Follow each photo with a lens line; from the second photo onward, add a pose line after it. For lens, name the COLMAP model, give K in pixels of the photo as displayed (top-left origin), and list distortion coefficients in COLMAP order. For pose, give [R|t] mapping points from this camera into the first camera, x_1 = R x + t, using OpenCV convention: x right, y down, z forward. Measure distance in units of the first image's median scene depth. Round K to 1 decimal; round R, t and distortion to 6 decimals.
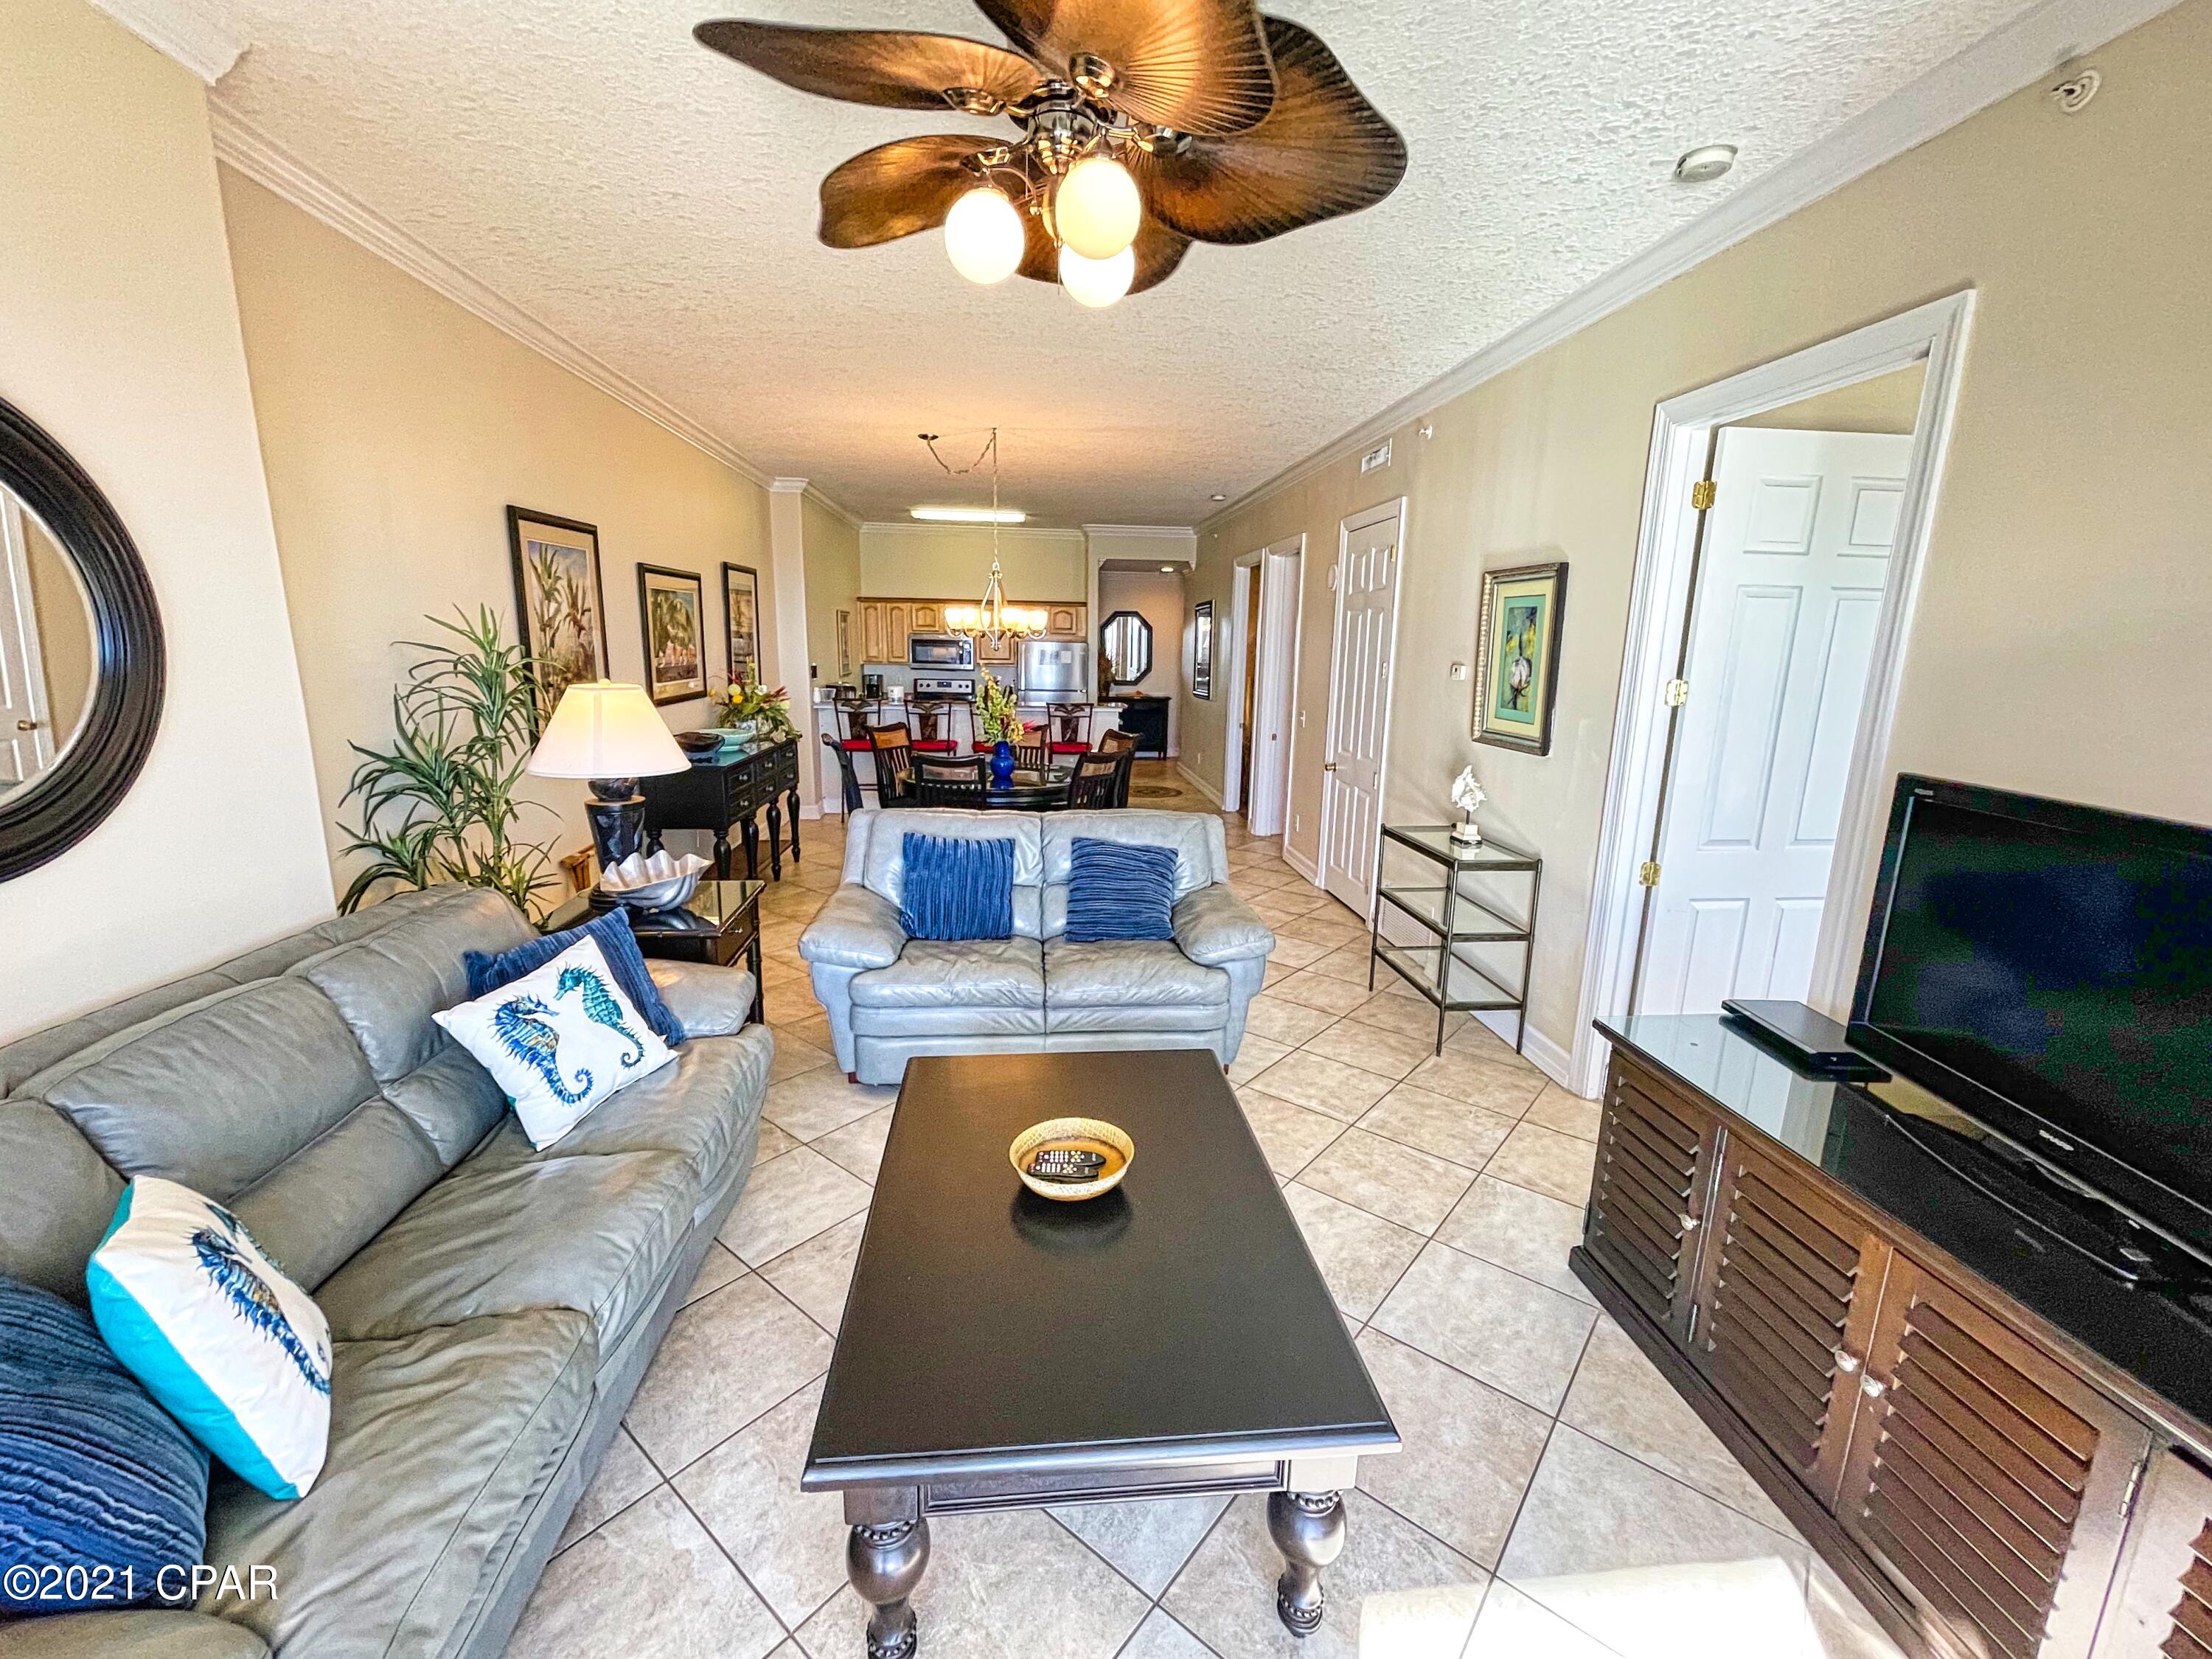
lens RADIAL K [[899.8, 0, 1085.9], [0, 899.8, 824.4], [0, 0, 1]] dist [-0.000687, -0.000021]
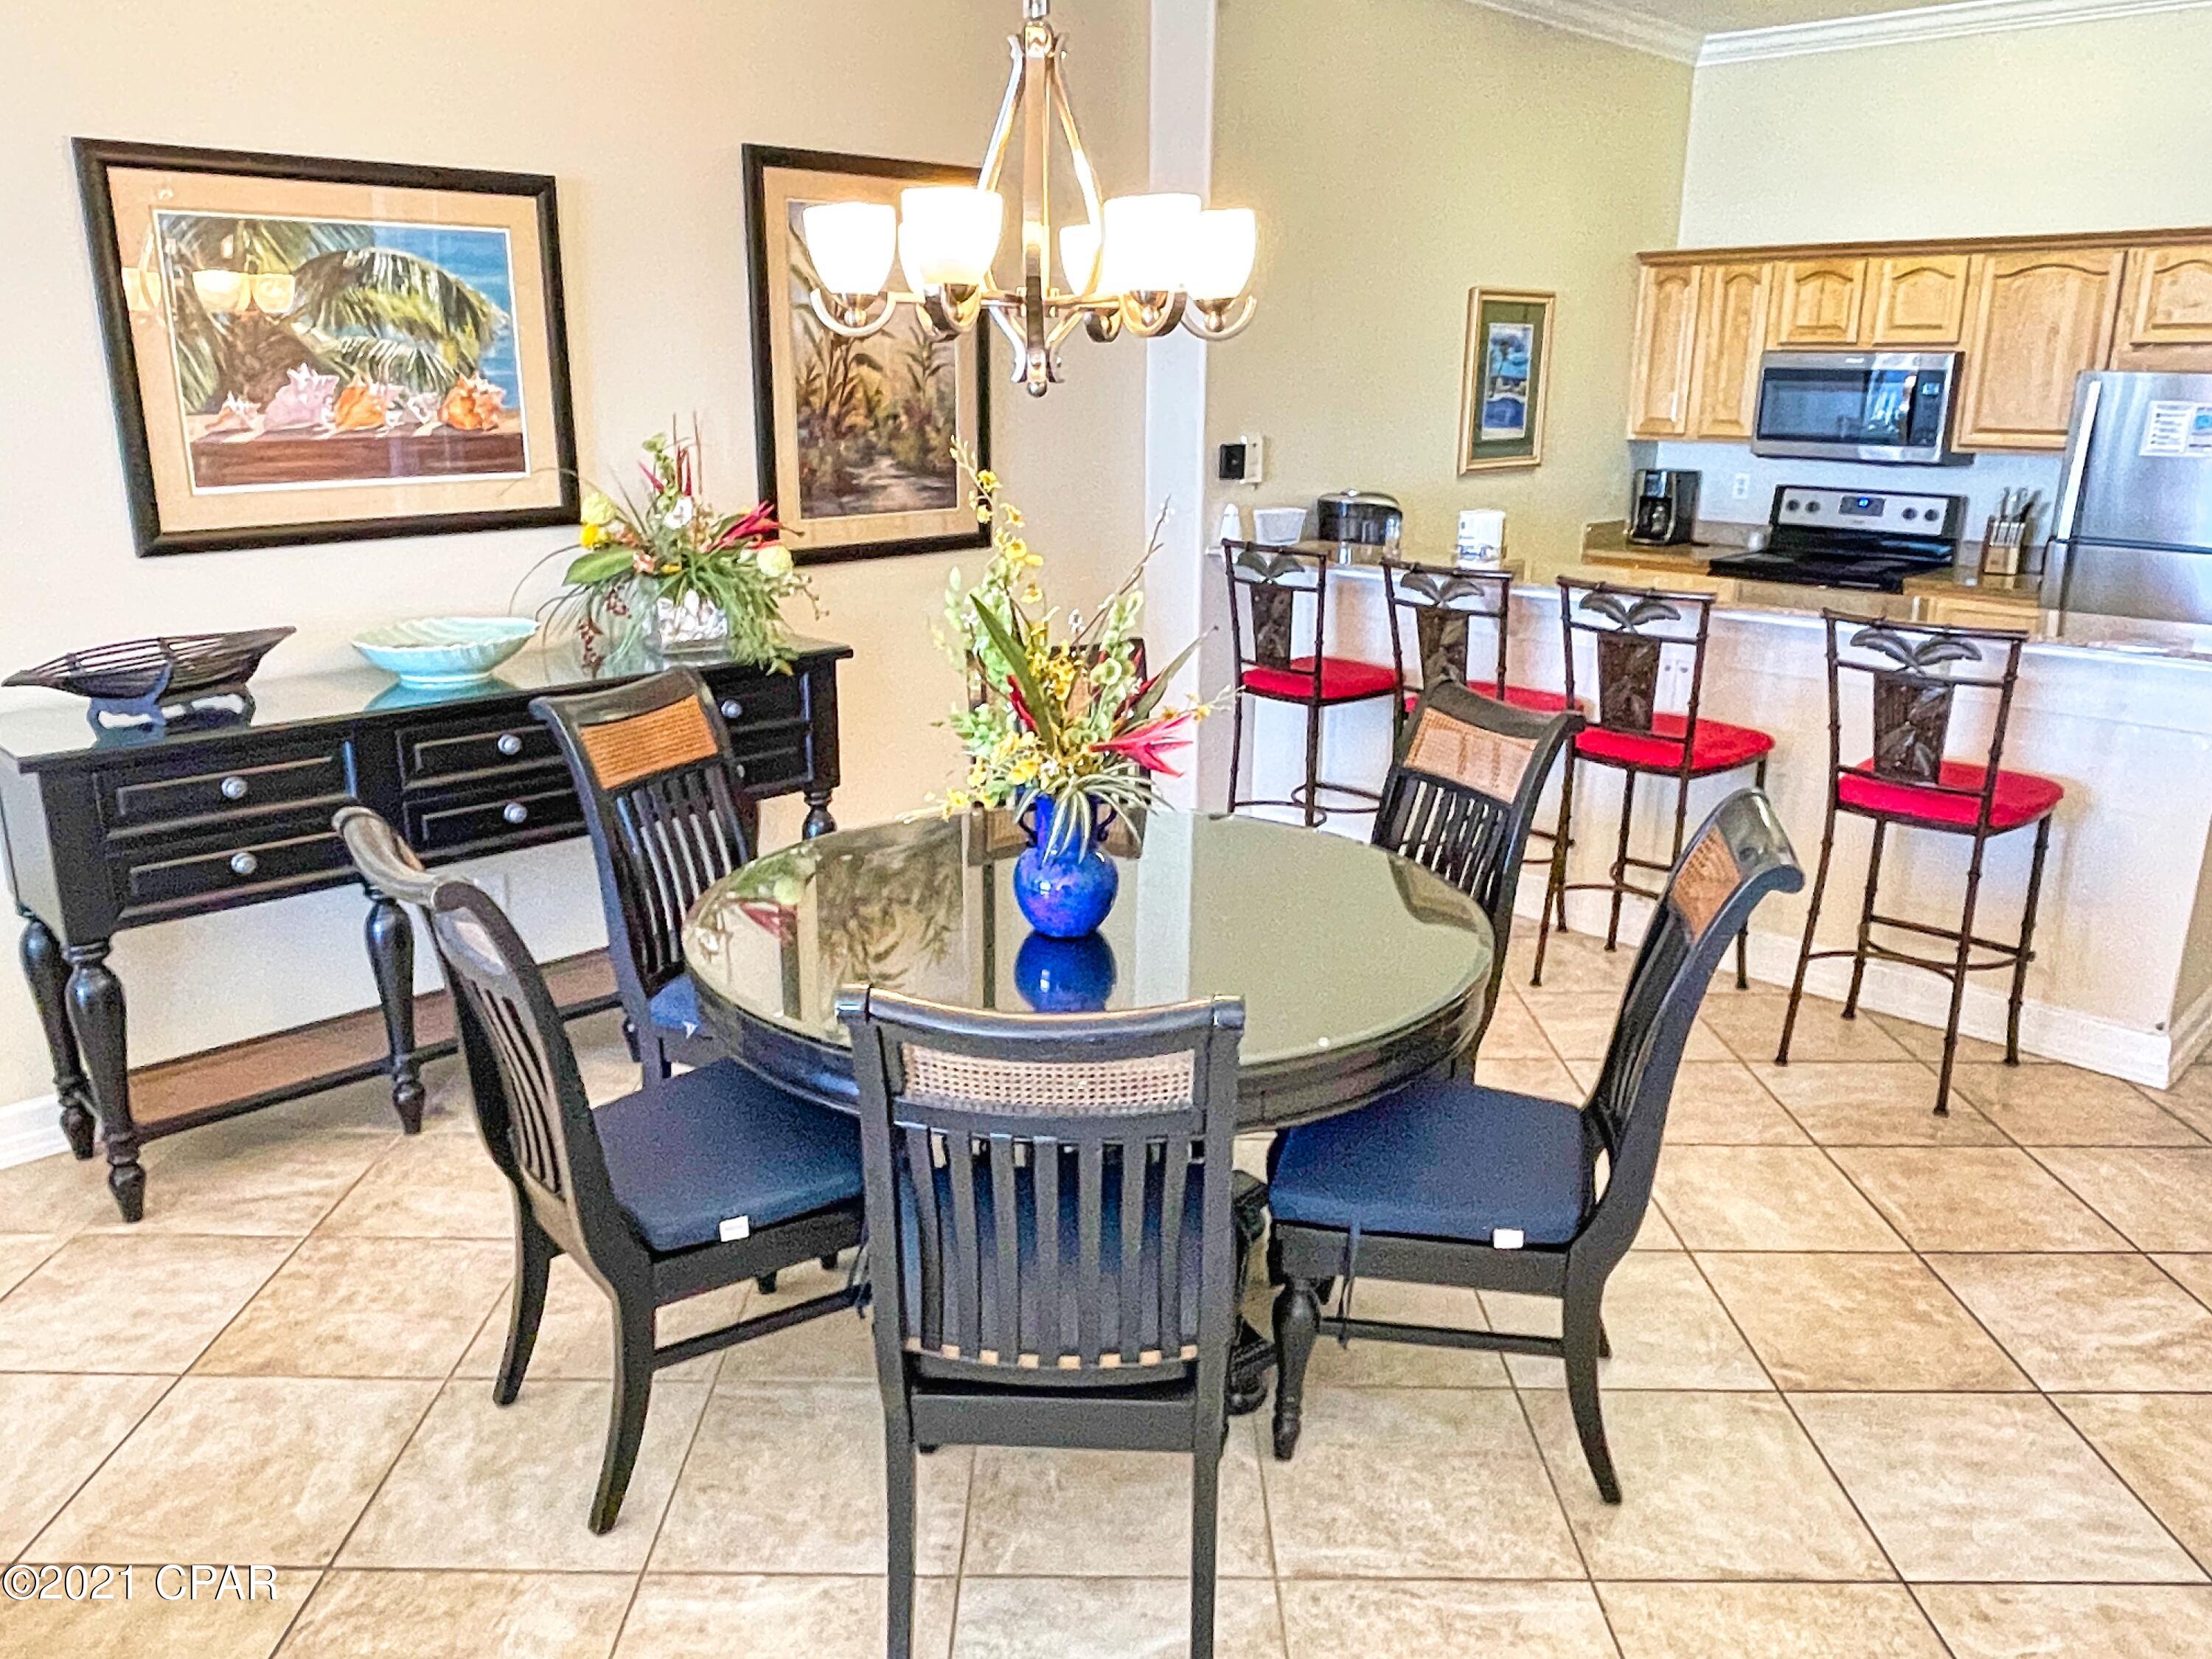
lens RADIAL K [[1612.1, 0, 1106.0], [0, 1612.1, 829.5], [0, 0, 1]] dist [0.019954, -0.044001]
pose [[0.650719, 0.200781, -0.732292, 0.252869], [-0.150218, 0.979386, 0.135046, -0.159579], [0.744311, 0.022126, 0.667466, 0.817428]]
